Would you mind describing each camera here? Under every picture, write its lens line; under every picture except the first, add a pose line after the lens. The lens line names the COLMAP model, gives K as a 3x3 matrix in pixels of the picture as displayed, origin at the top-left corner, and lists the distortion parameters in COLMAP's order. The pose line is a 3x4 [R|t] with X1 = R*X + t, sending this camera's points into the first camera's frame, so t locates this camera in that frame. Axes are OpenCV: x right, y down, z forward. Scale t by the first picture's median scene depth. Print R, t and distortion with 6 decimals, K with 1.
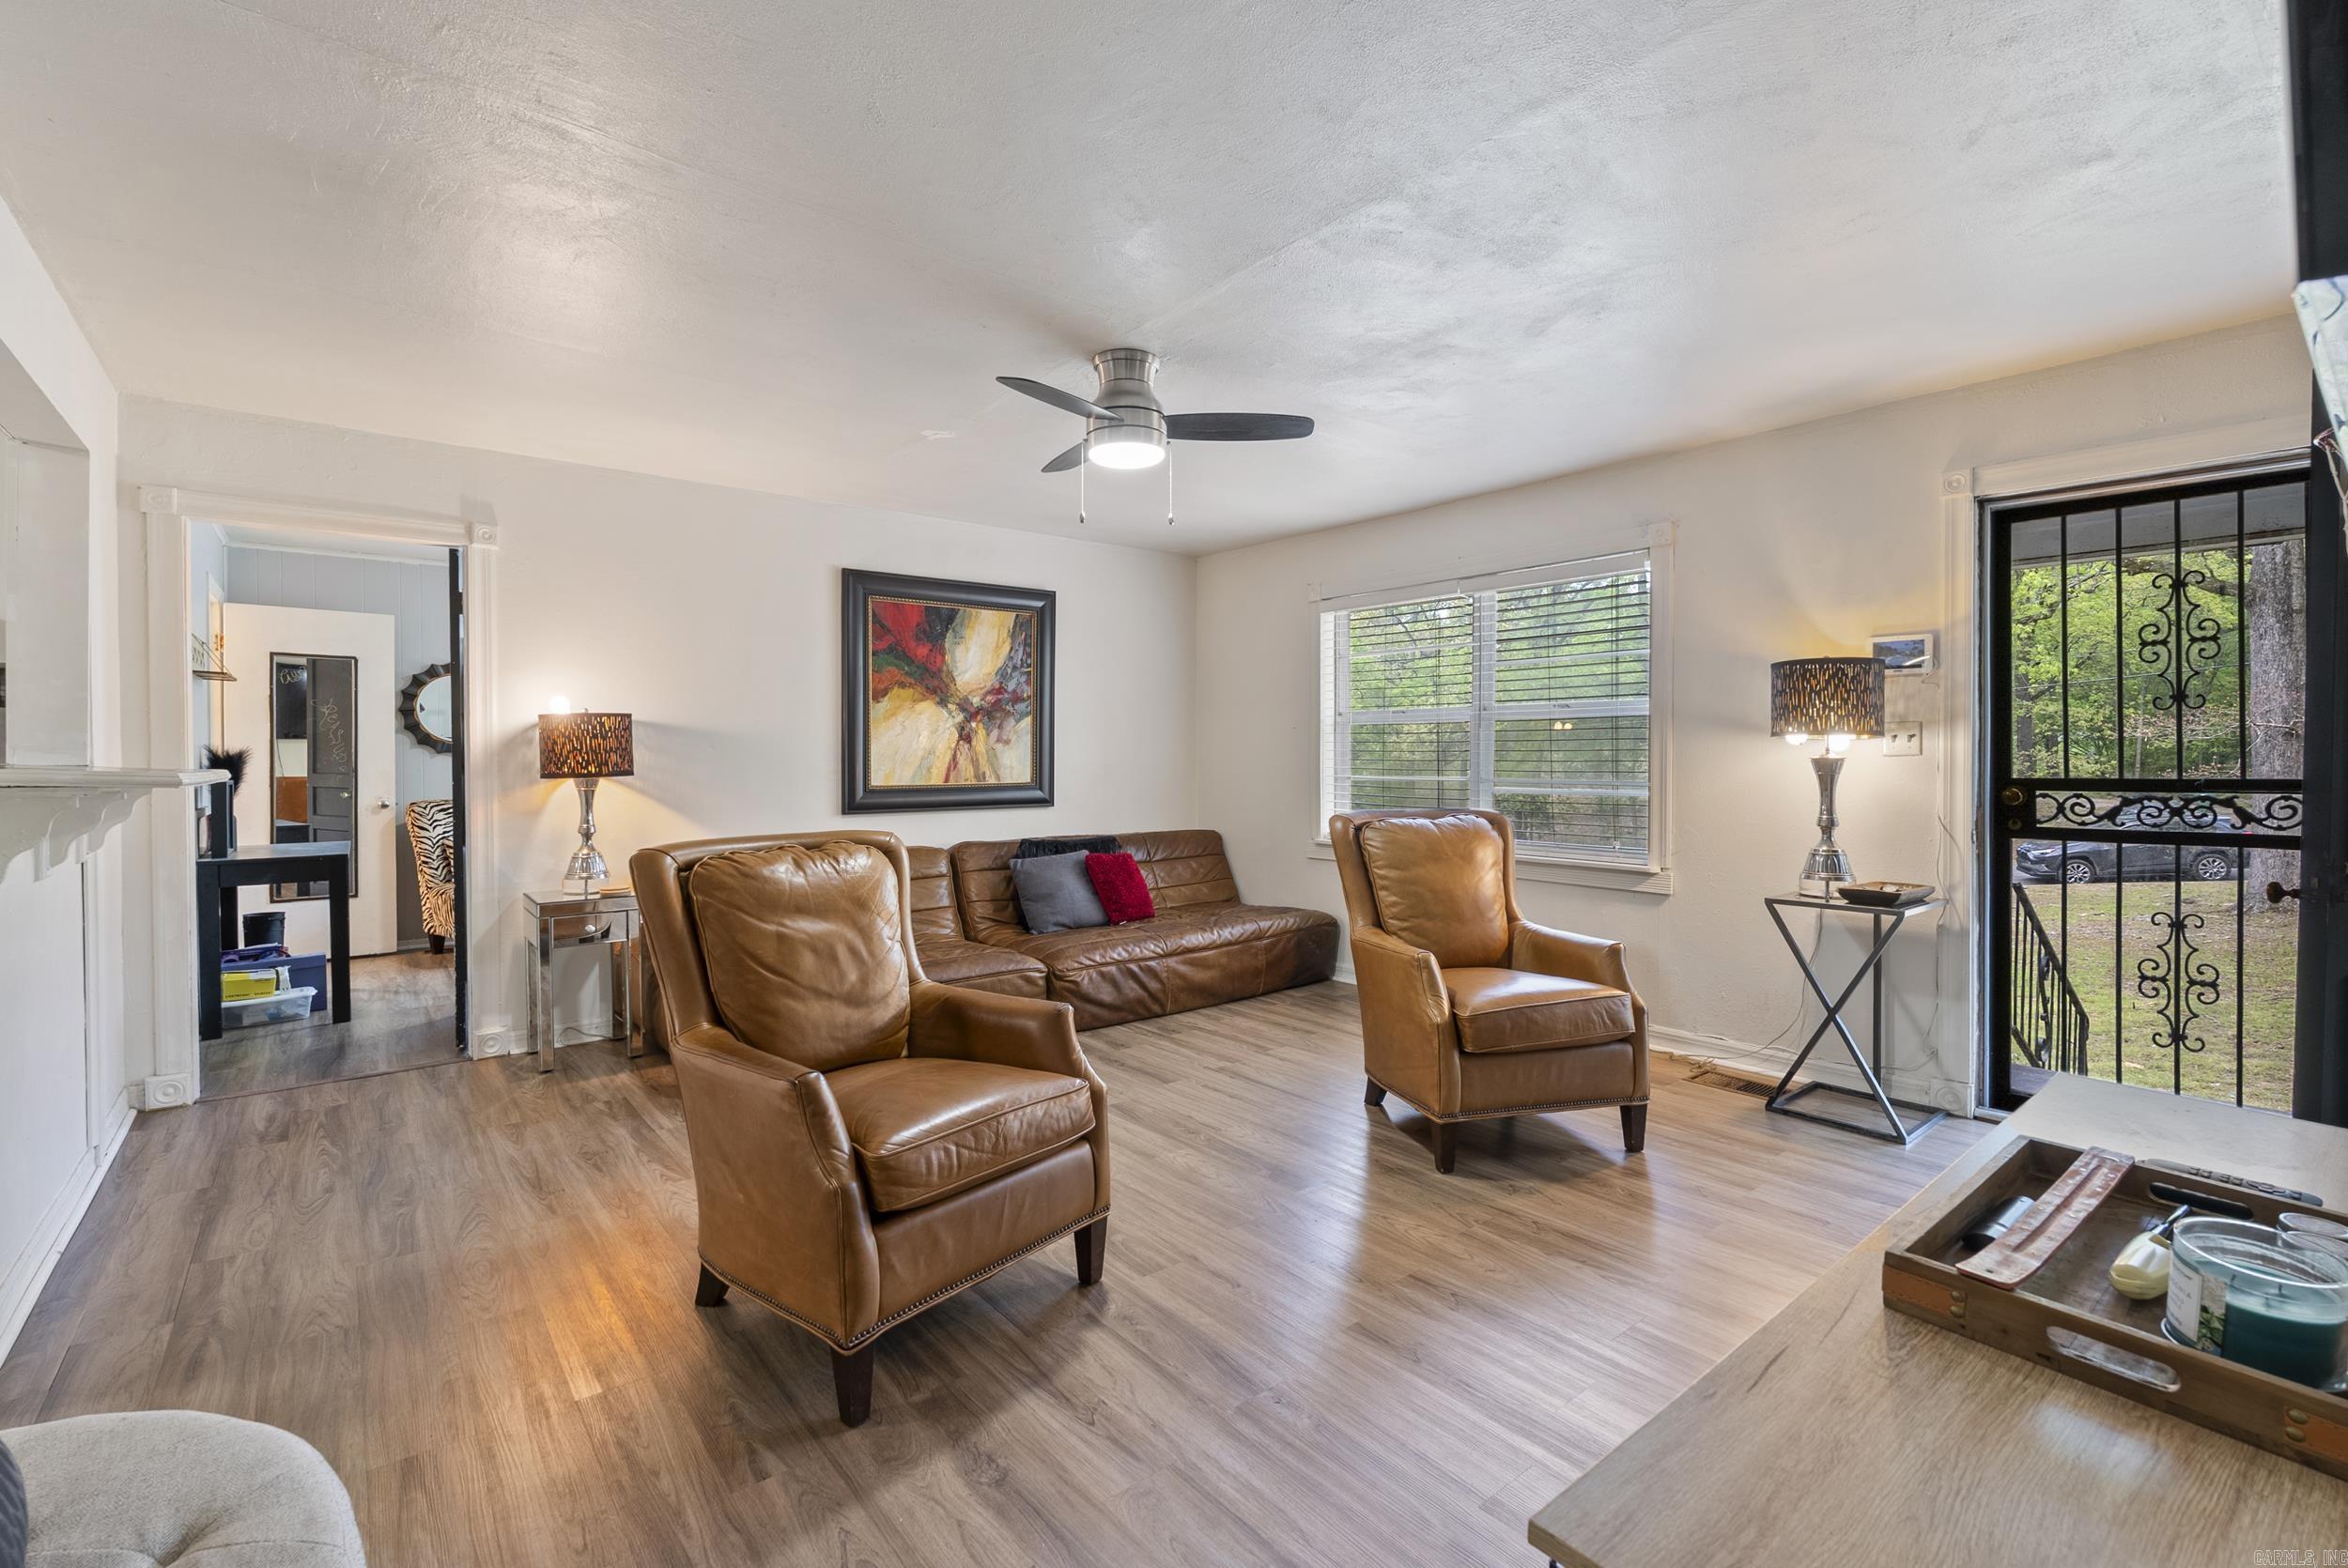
lens RADIAL K [[1038.6, 0, 1176.2], [0, 1038.6, 764.6], [0, 0, 1]] dist [-0.003138, -0.001084]
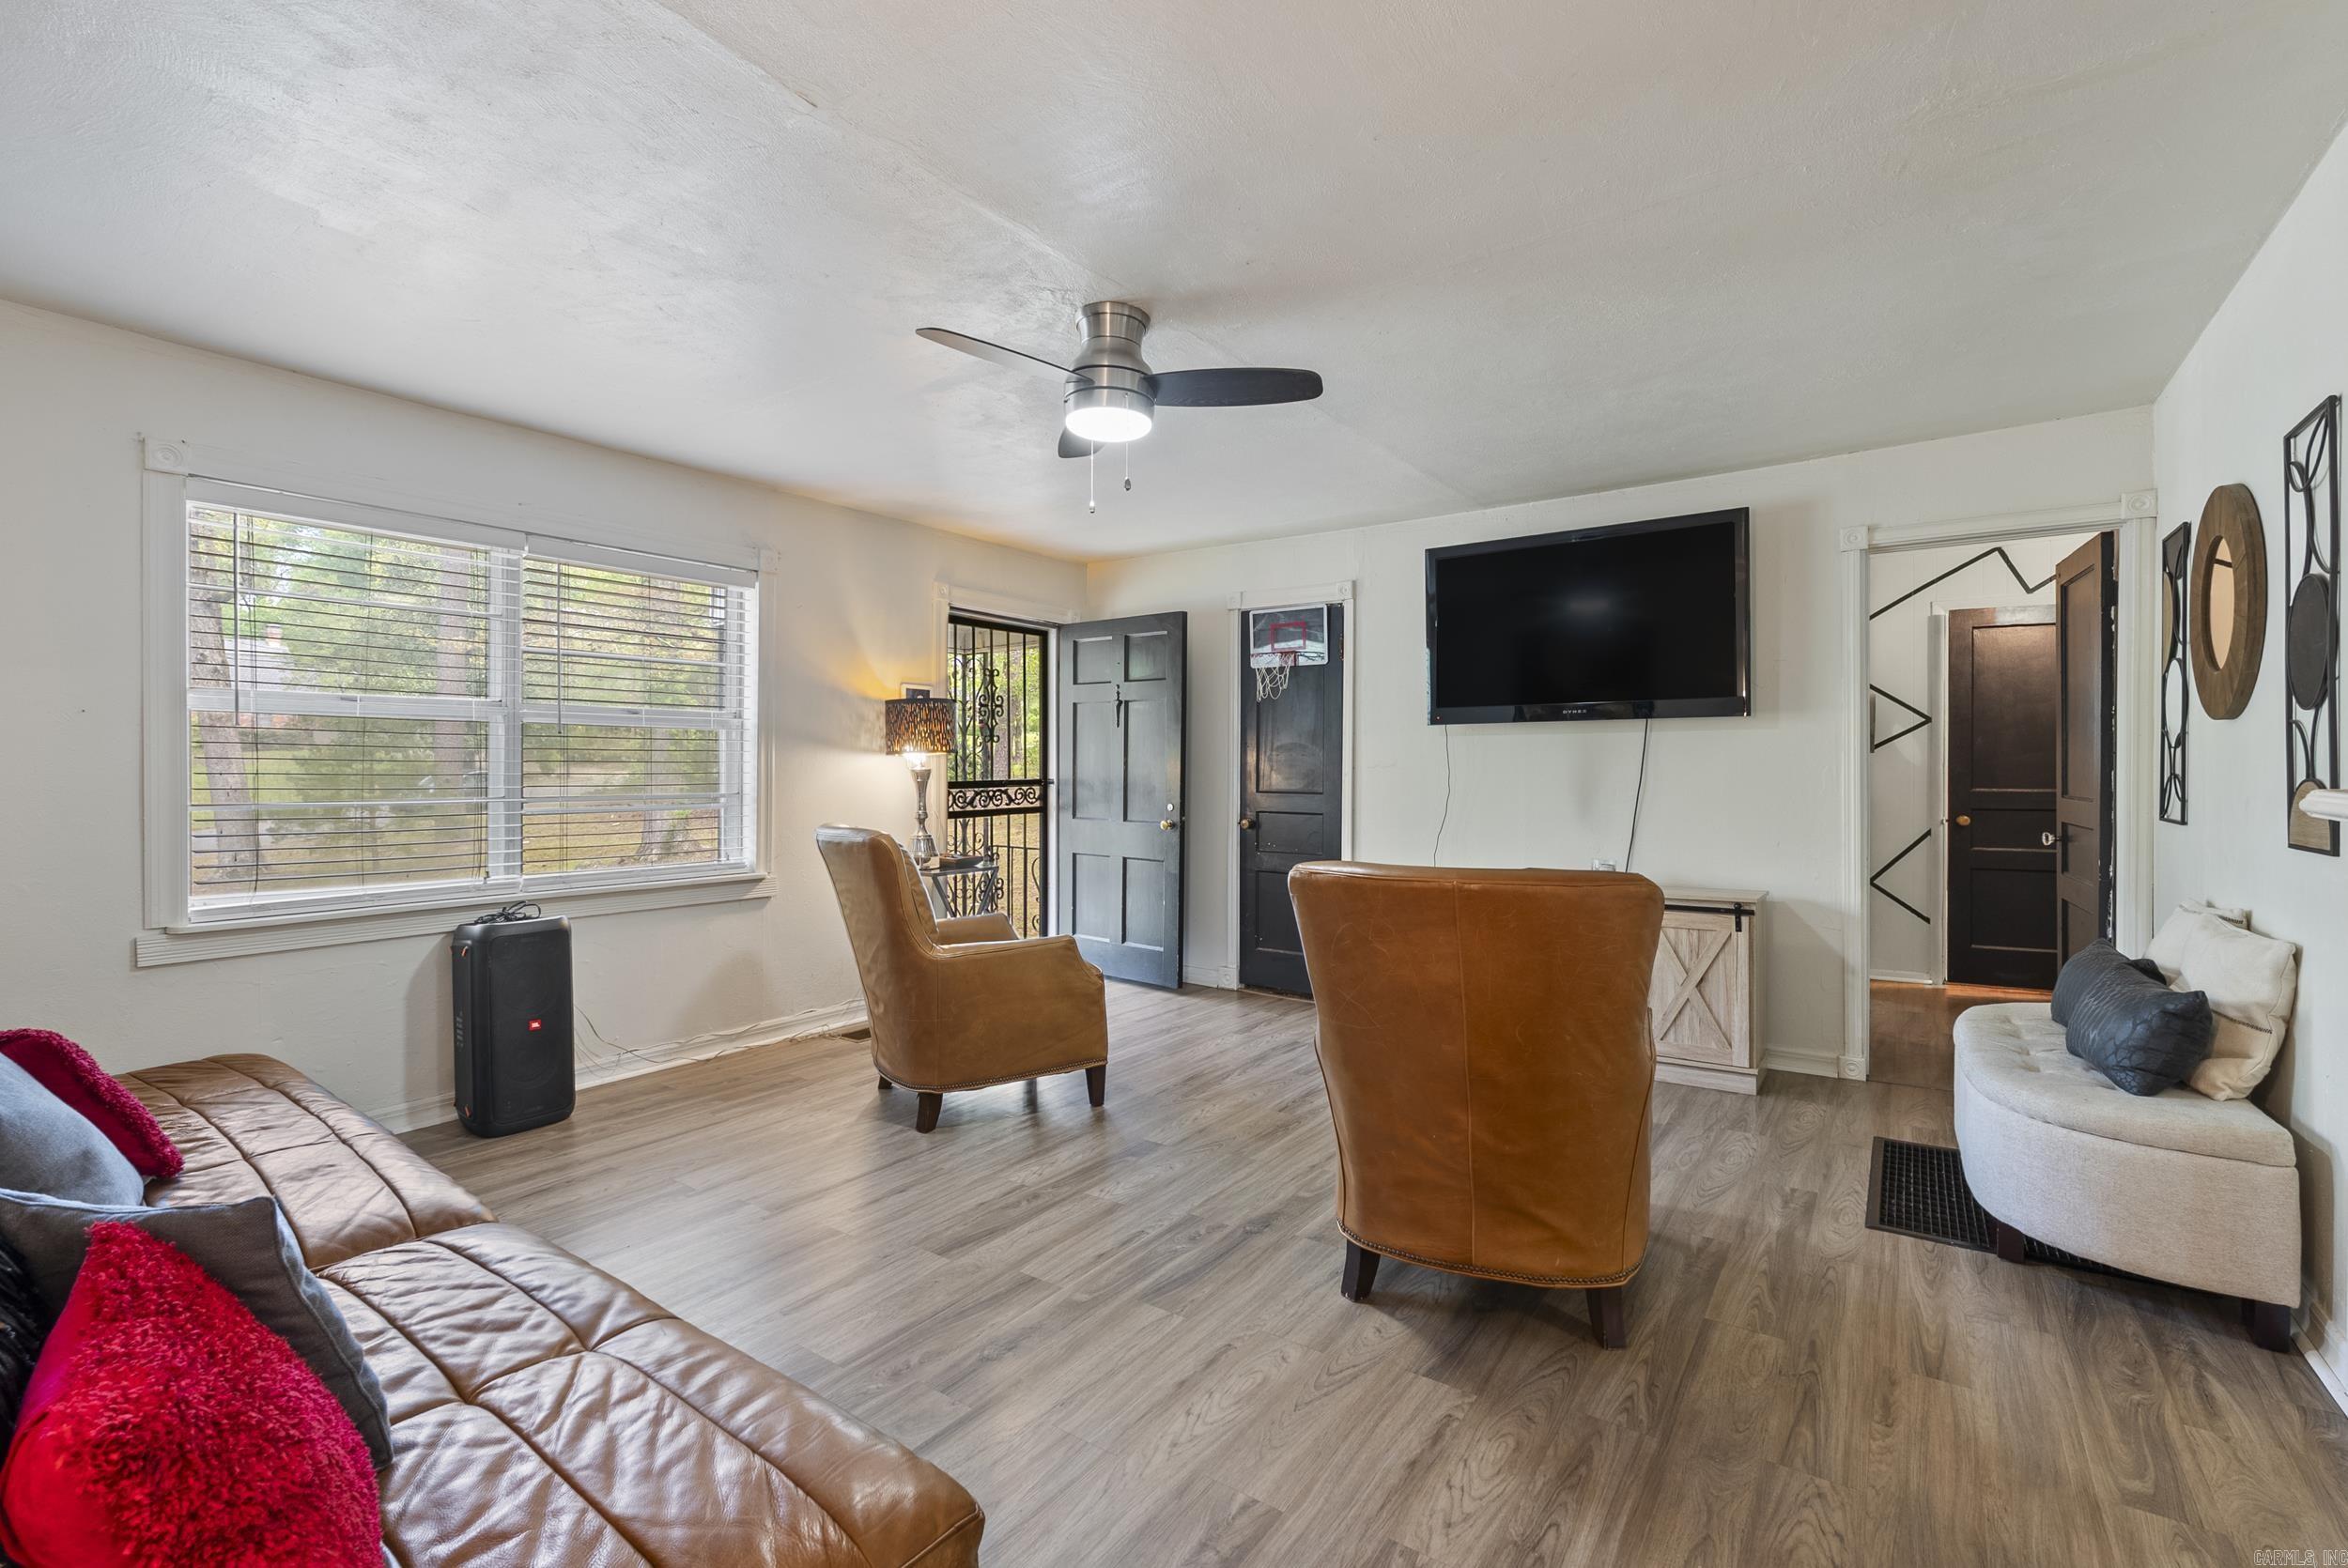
lens RADIAL K [[1038.6, 0, 1179.0], [0, 1038.6, 767.9], [0, 0, 1]] dist [-0.003138, -0.001084]
pose [[-0.264029, 0.000928, 0.964514, -0.683373], [0.008782, 0.999960, 0.001442, -0.006203], [-0.964475, 0.008851, -0.264027, 0.878087]]
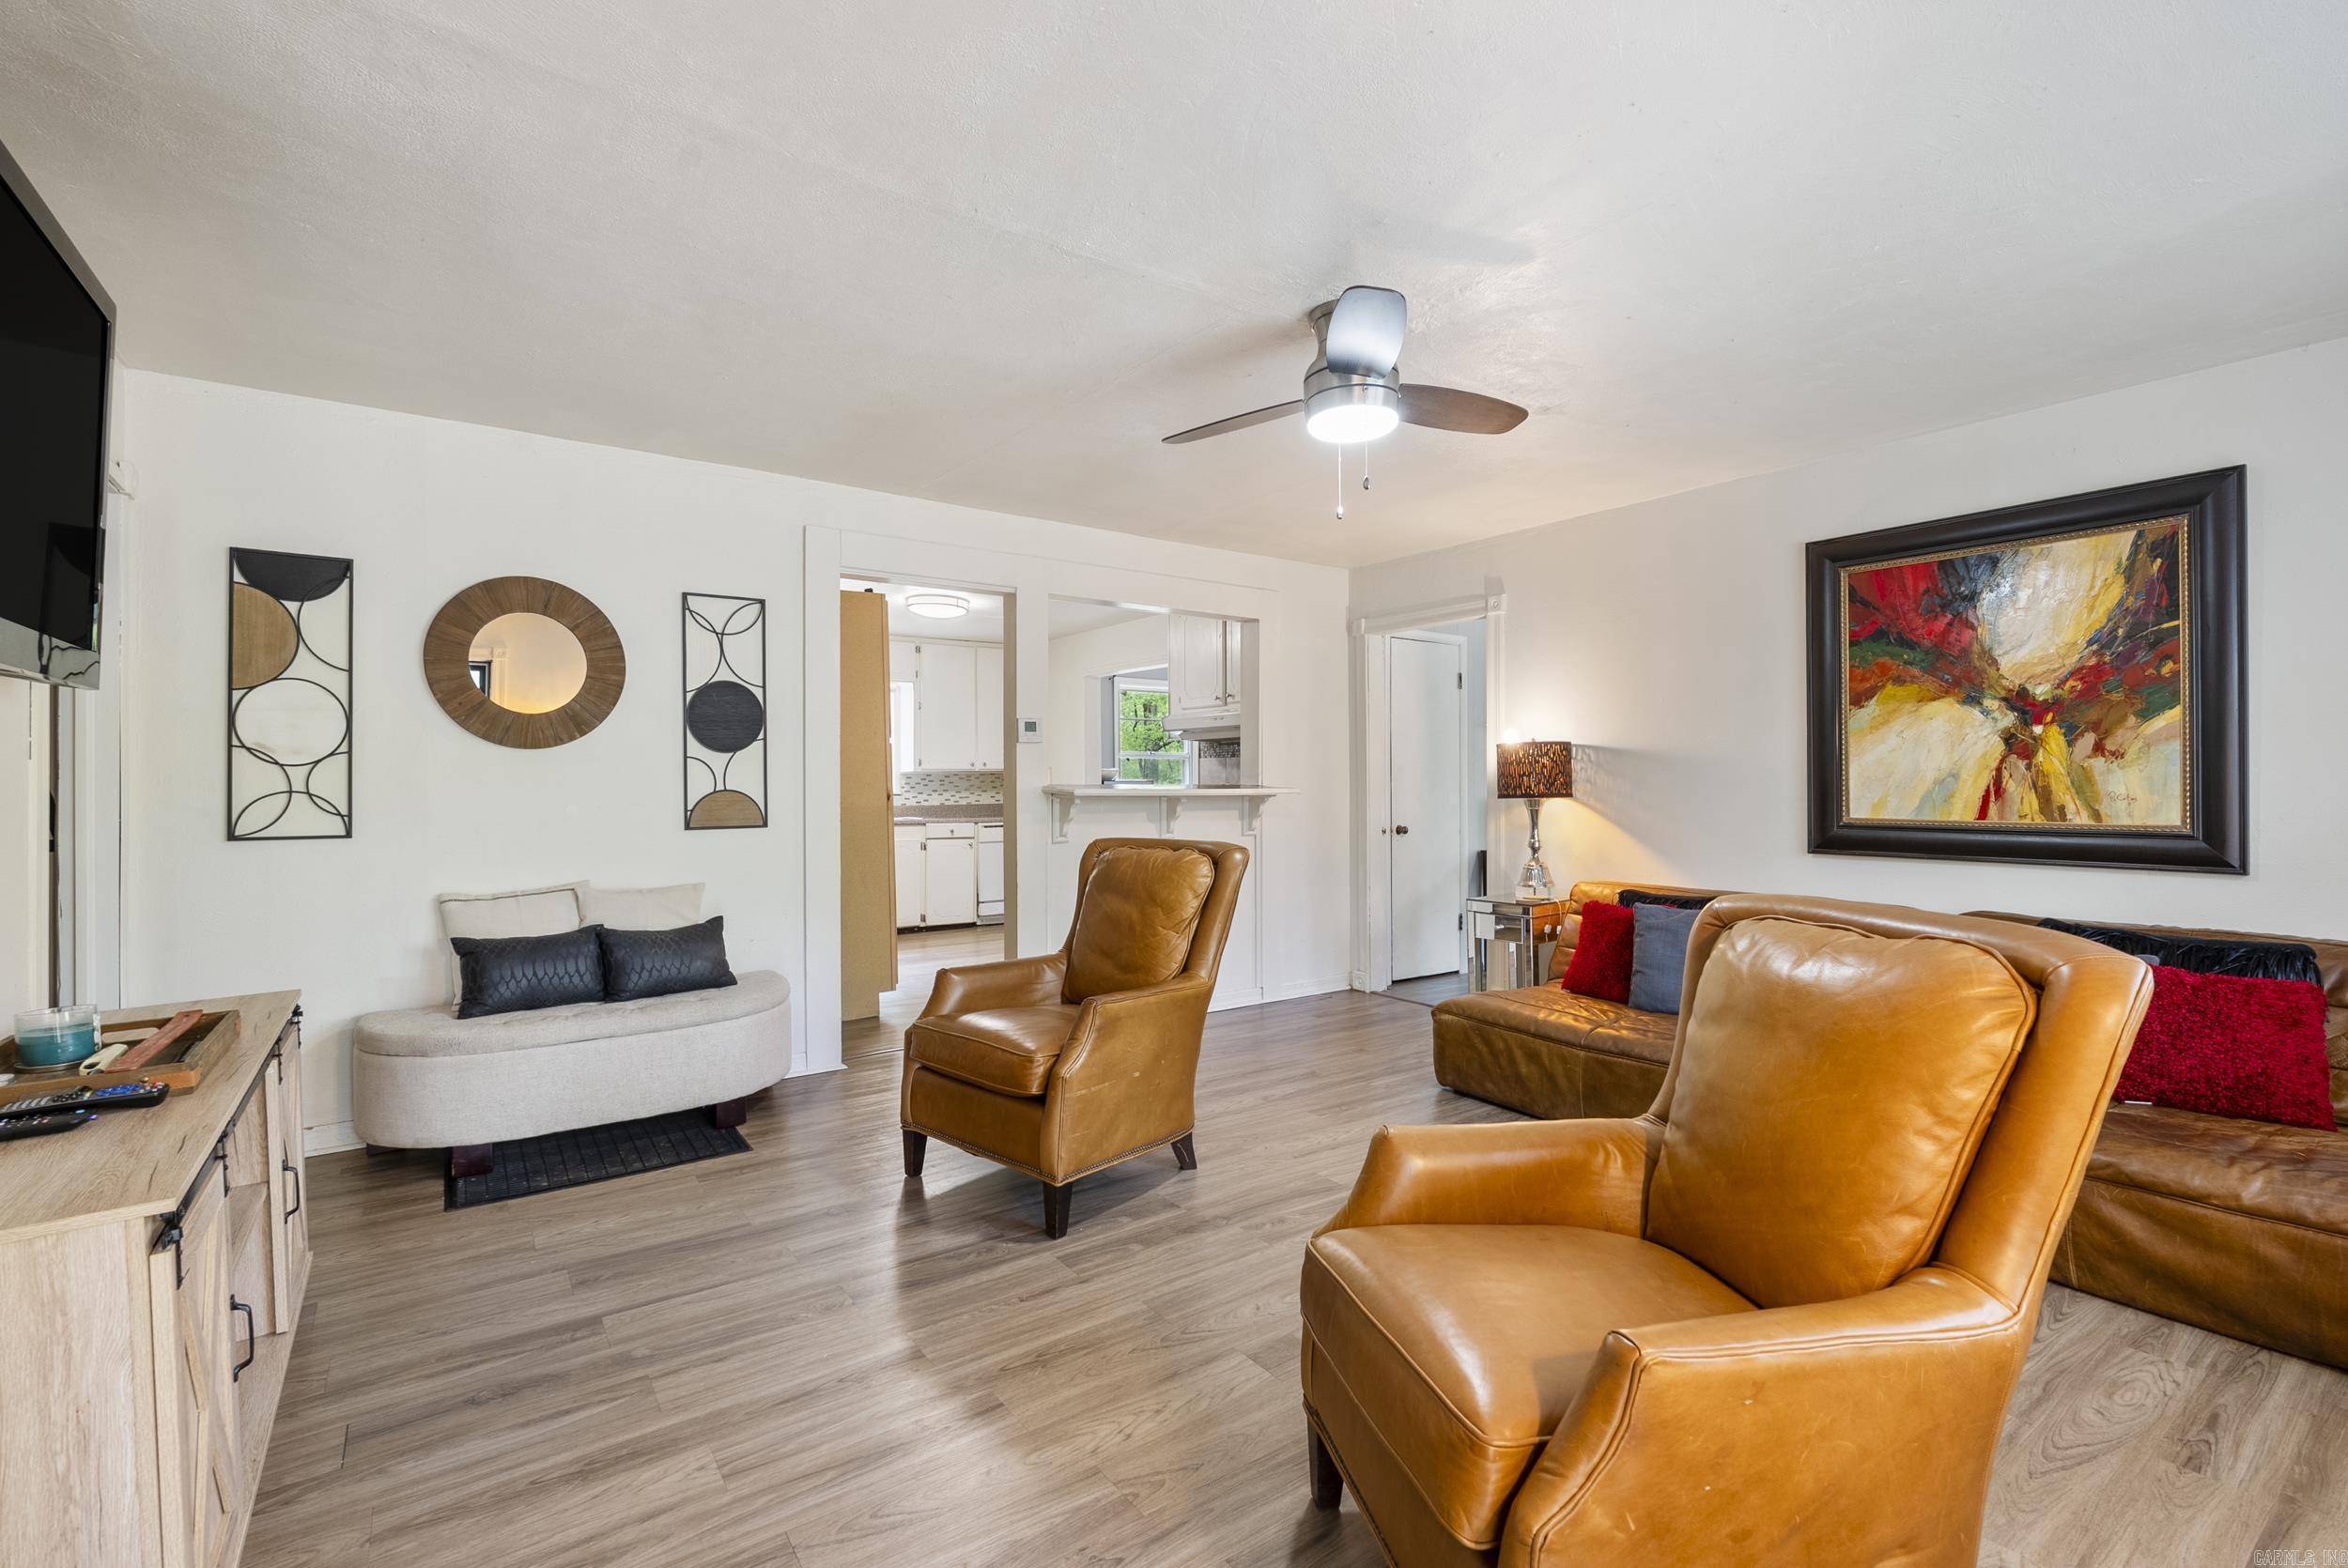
lens RADIAL K [[1038.6, 0, 1173.9], [0, 1038.6, 784.7], [0, 0, 1]] dist [-0.003138, -0.001084]
pose [[-0.070558, 0.006260, -0.997488, 0.599009], [-0.005839, 0.999961, 0.006688, -0.008050], [0.997491, 0.006297, -0.070519, 0.682387]]
